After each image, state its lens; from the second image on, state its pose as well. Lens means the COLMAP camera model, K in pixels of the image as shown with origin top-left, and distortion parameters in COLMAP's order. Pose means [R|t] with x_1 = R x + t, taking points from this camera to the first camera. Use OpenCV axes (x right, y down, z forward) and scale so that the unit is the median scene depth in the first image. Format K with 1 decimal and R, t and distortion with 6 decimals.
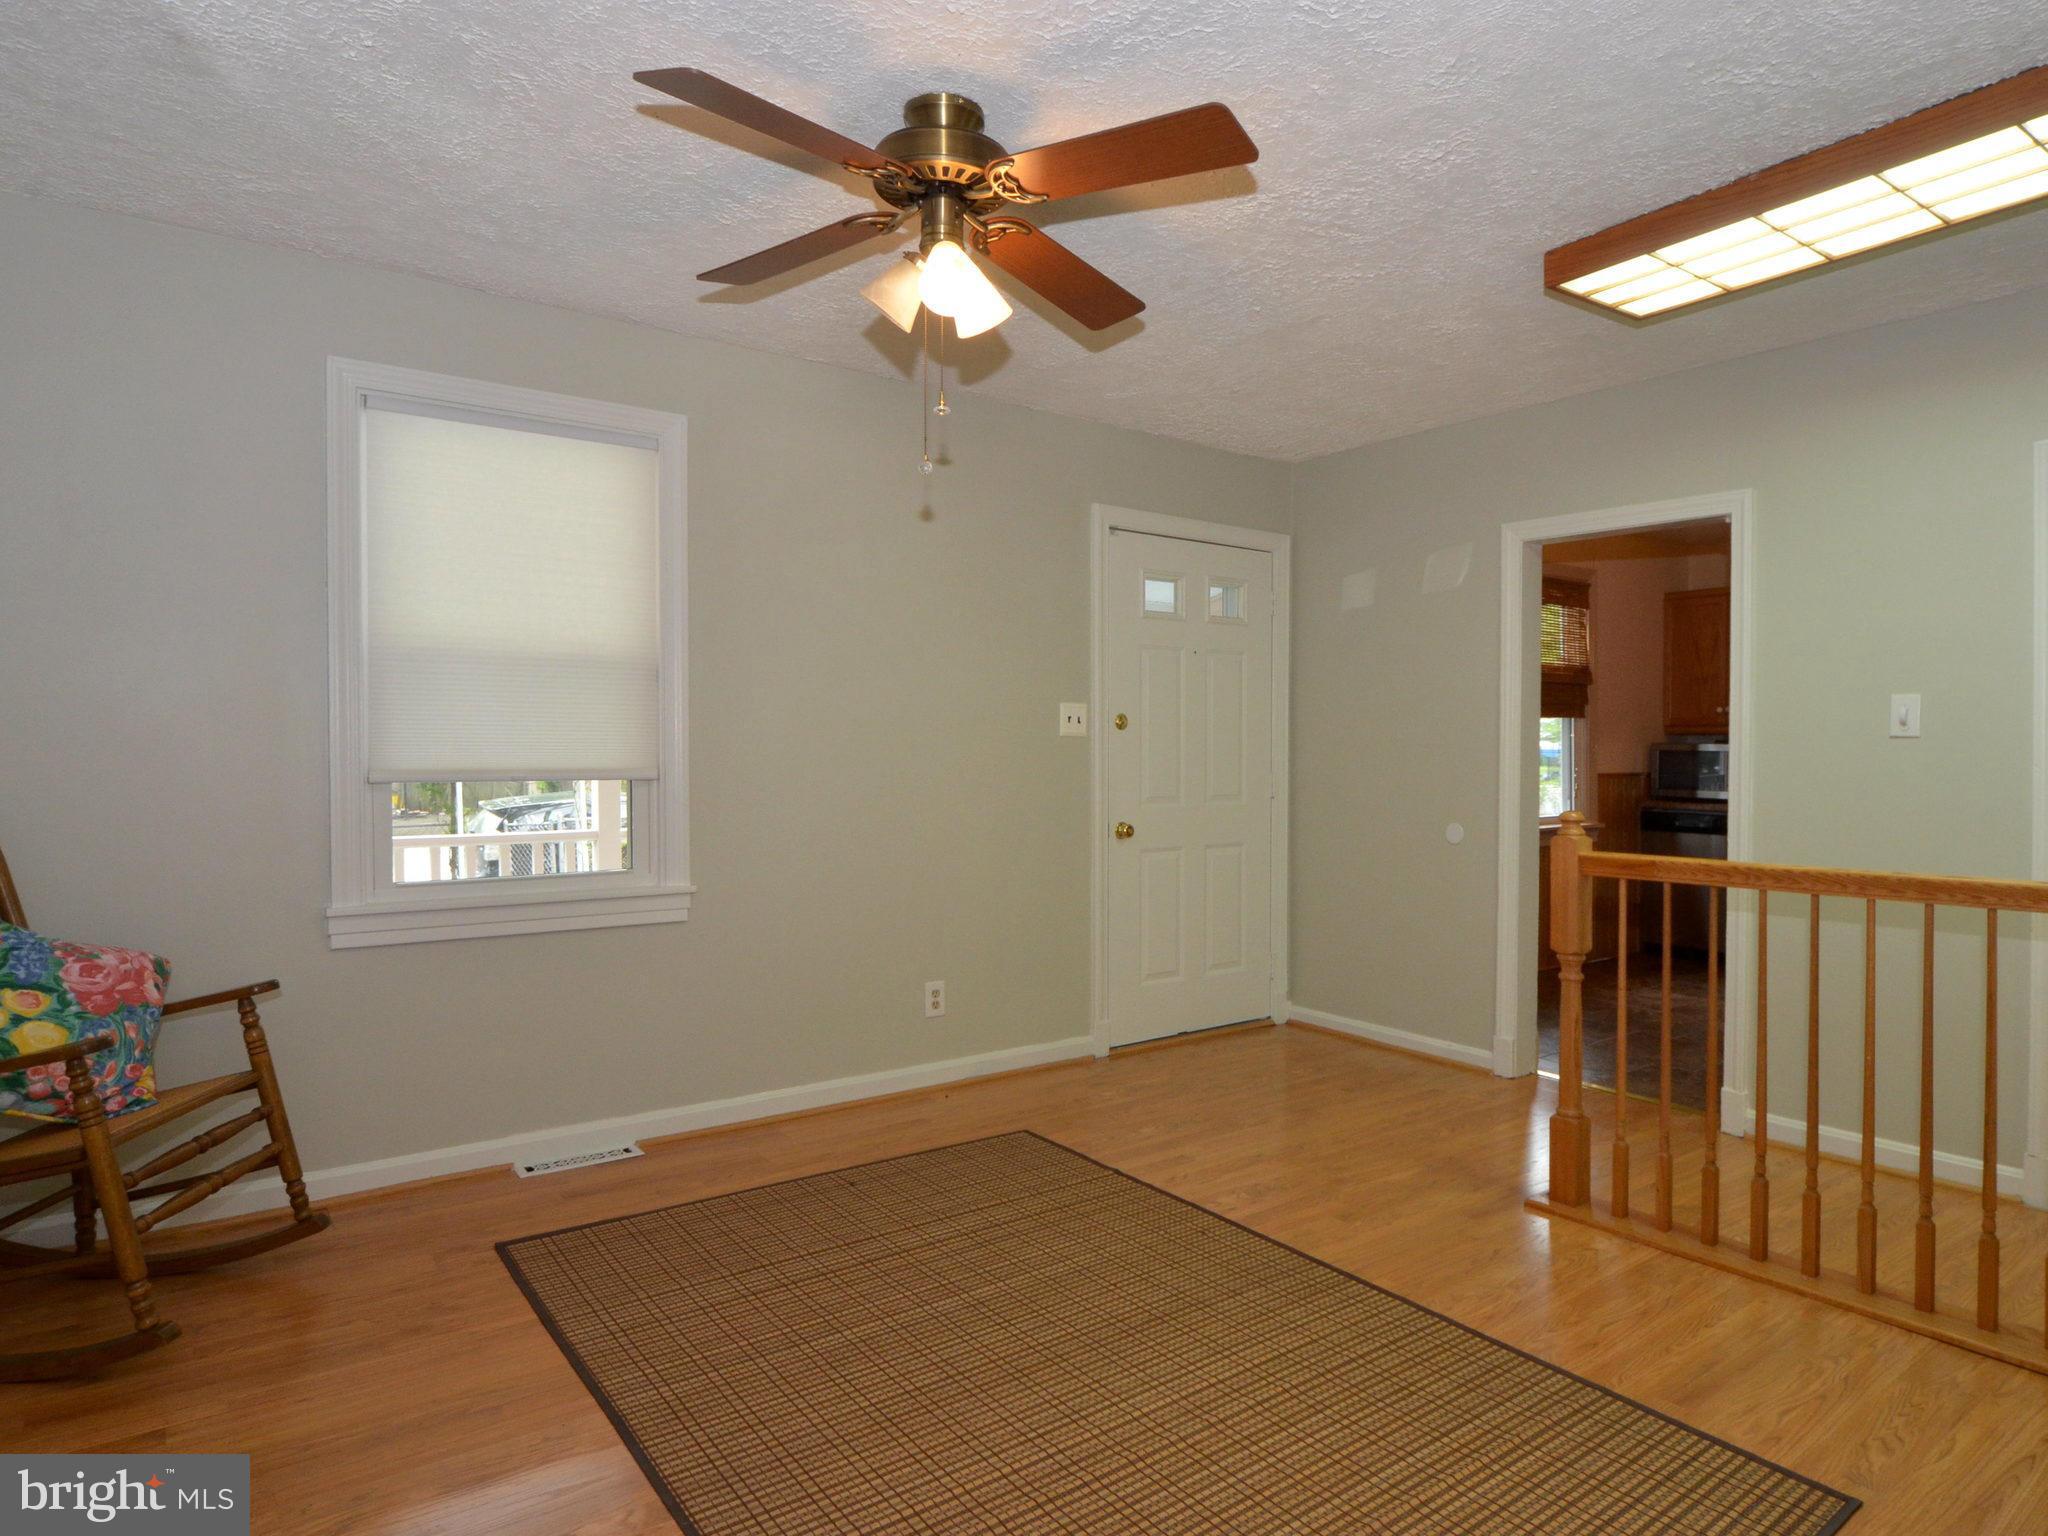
lens RADIAL K [[1227.7, 0, 1093.0], [0, 1227.7, 777.6], [0, 0, 1]] dist [-0.013797, 0.003317]
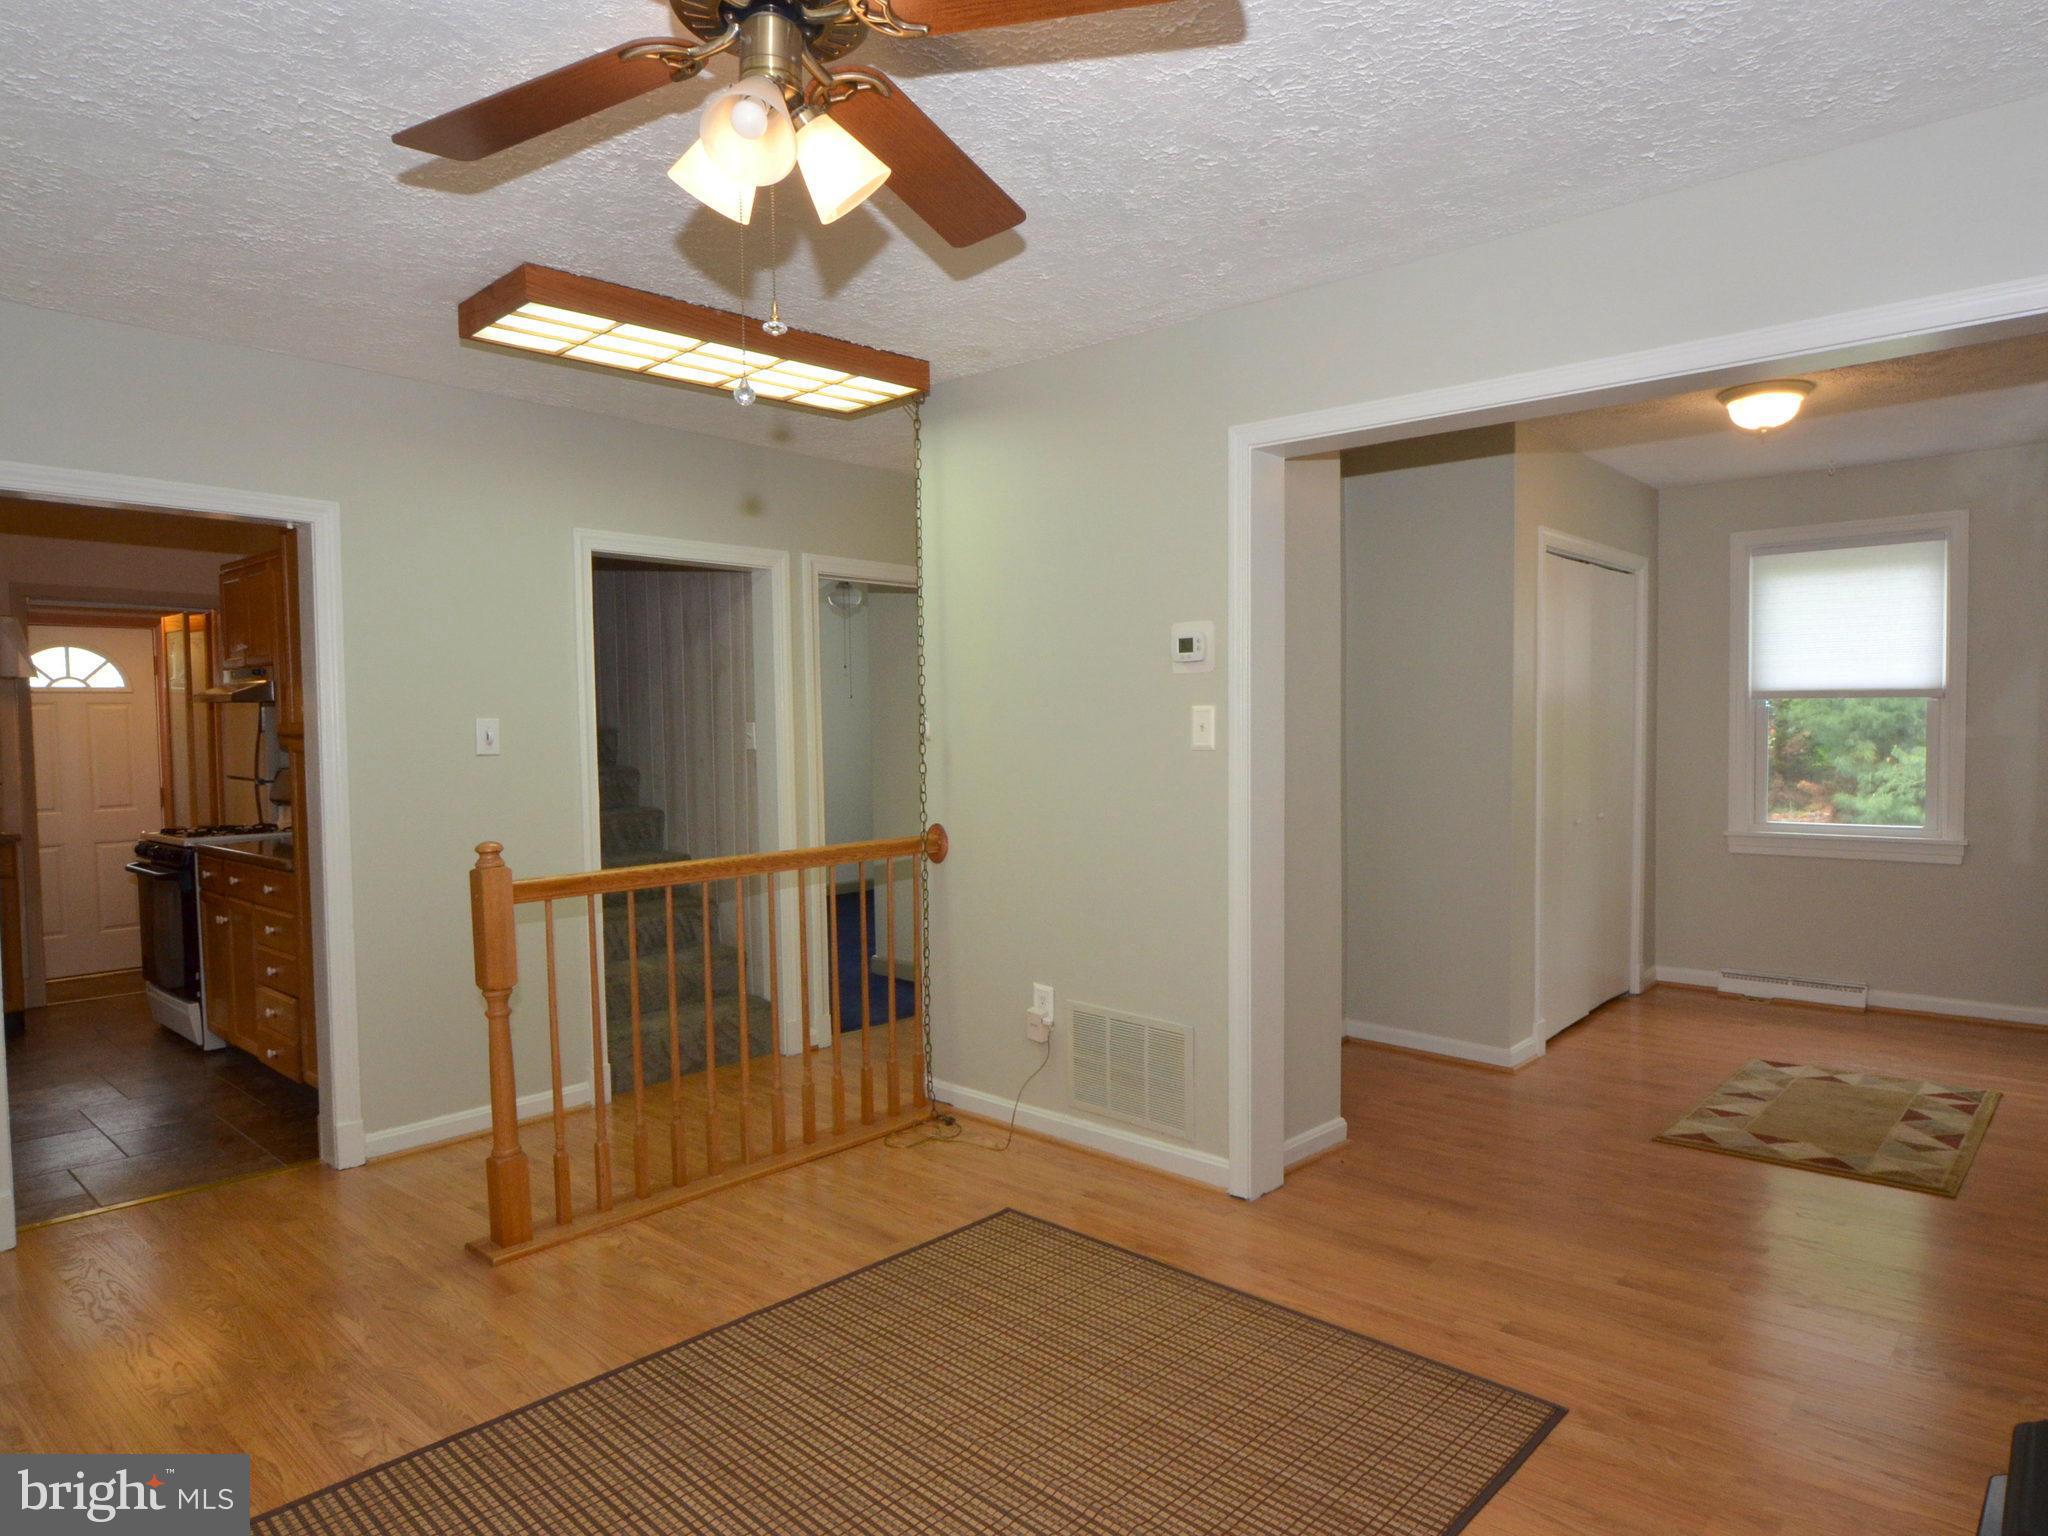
lens RADIAL K [[1235.2, 0, 1085.7], [0, 1235.2, 777.5], [0, 0, 1]] dist [-0.024412, 0.012206]
pose [[-0.188859, -0.041476, 0.981128, -0.633571], [0.037956, 0.998053, 0.049497, -0.051788], [-0.981270, 0.046588, -0.186917, 0.714812]]
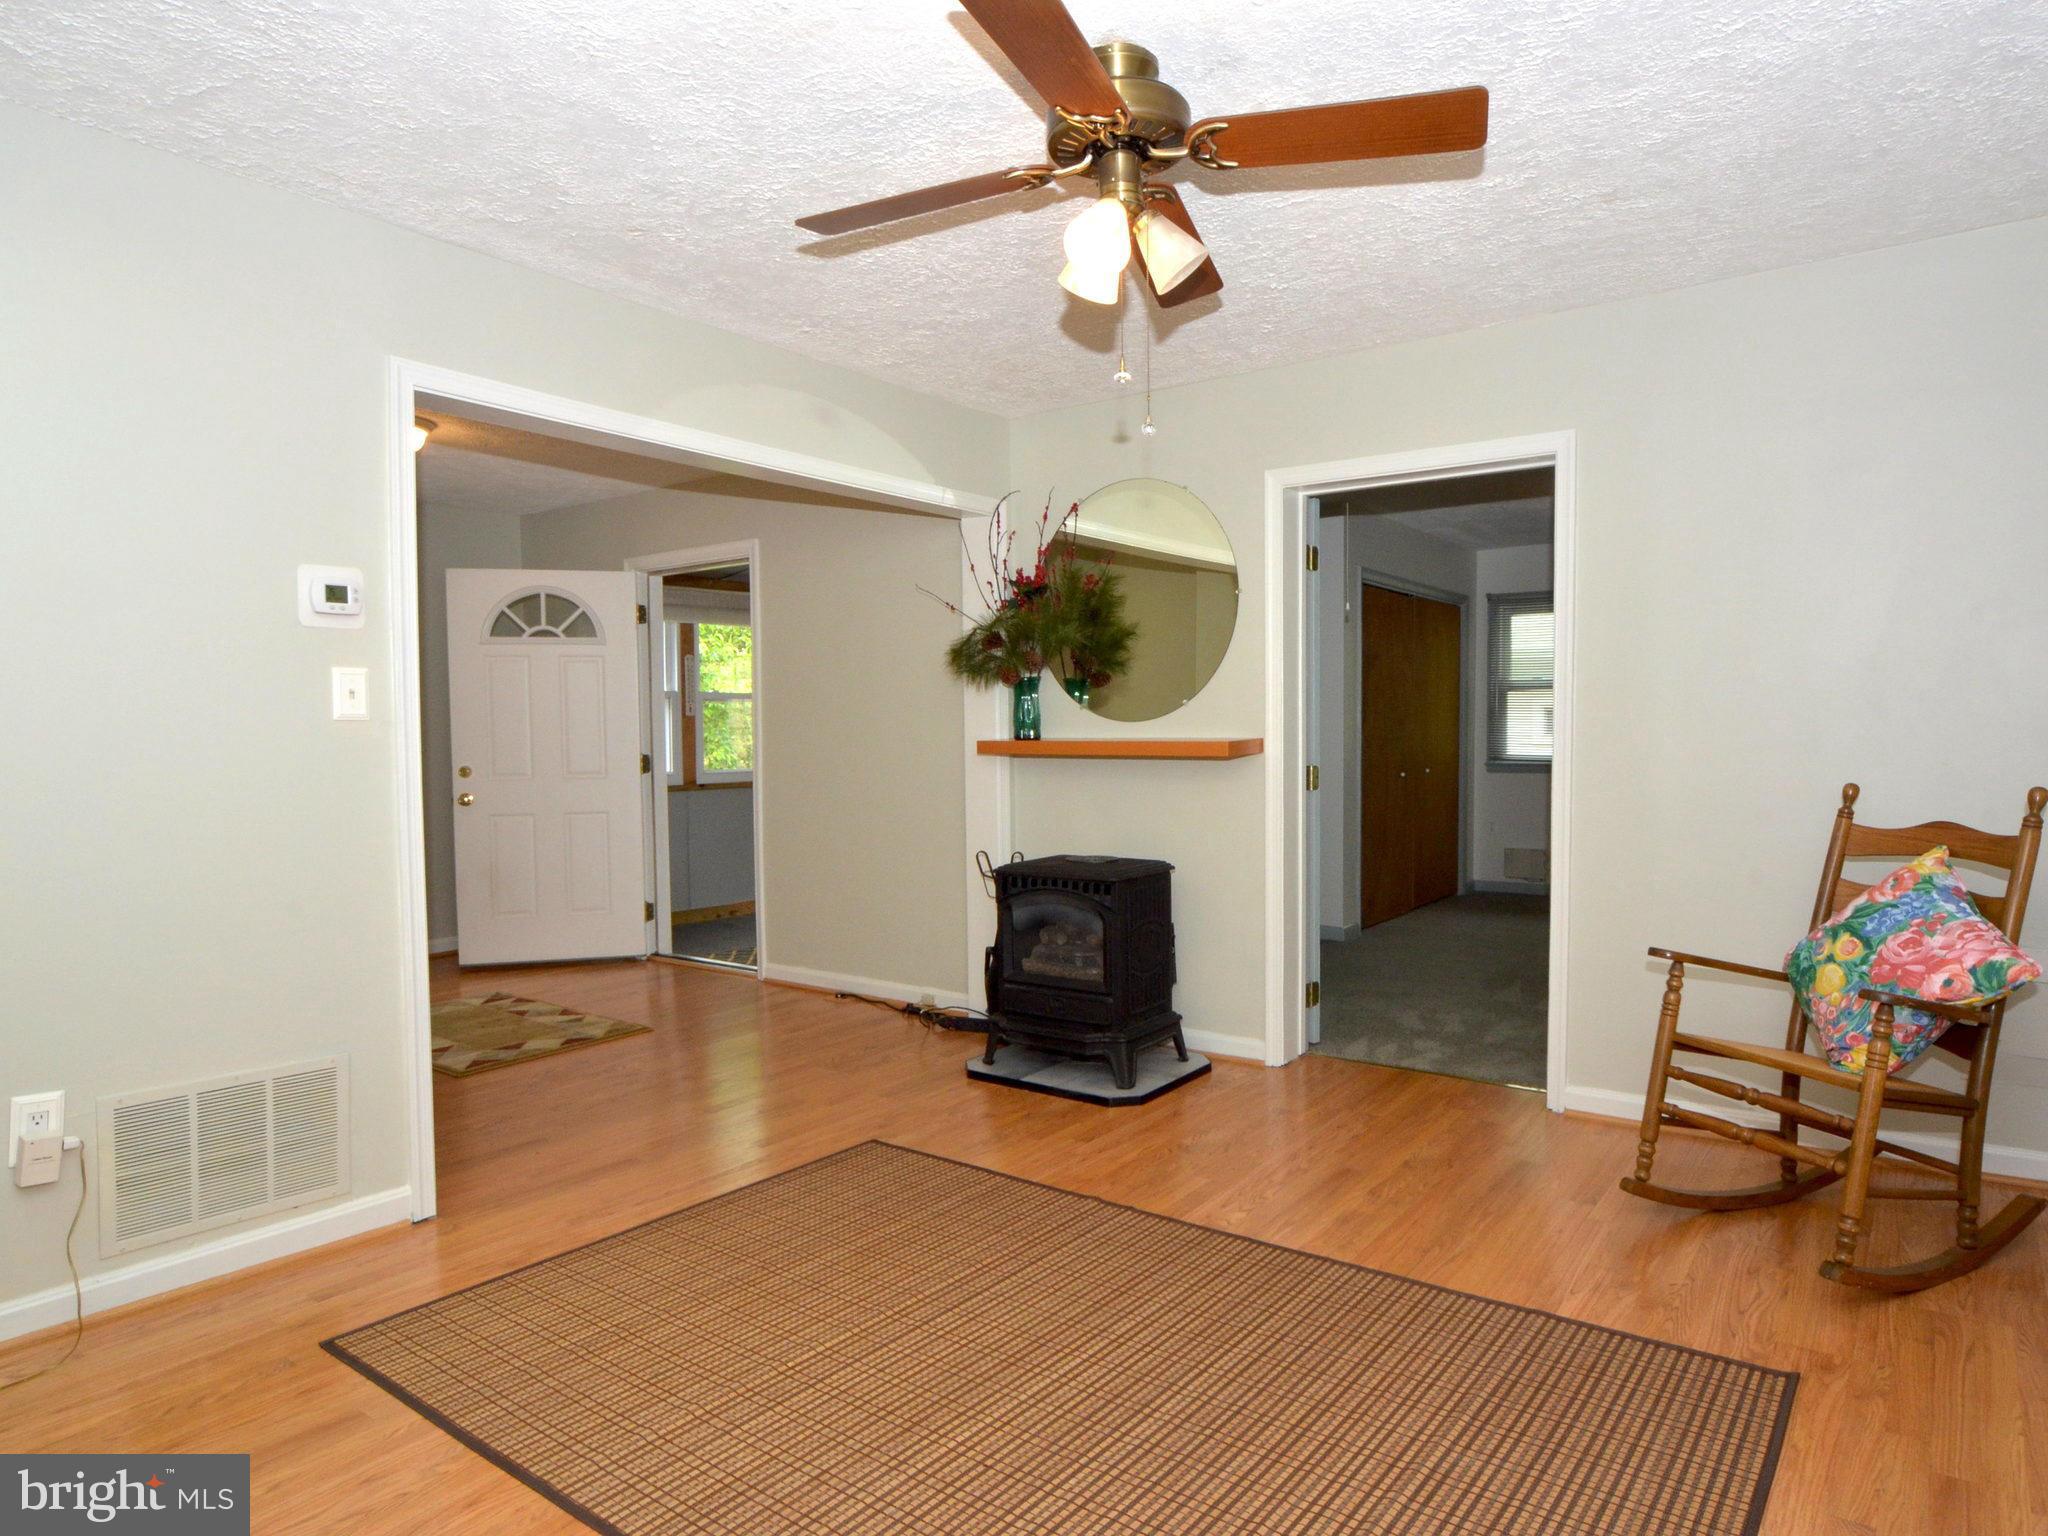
lens RADIAL K [[1235.2, 0, 1085.7], [0, 1235.2, 777.5], [0, 0, 1]] dist [-0.024412, 0.012206]
pose [[-0.959983, 0.020487, -0.279307, 0.131309], [0.001728, 0.997735, 0.067246, -0.036540], [0.280052, 0.064072, -0.957844, 1.427454]]
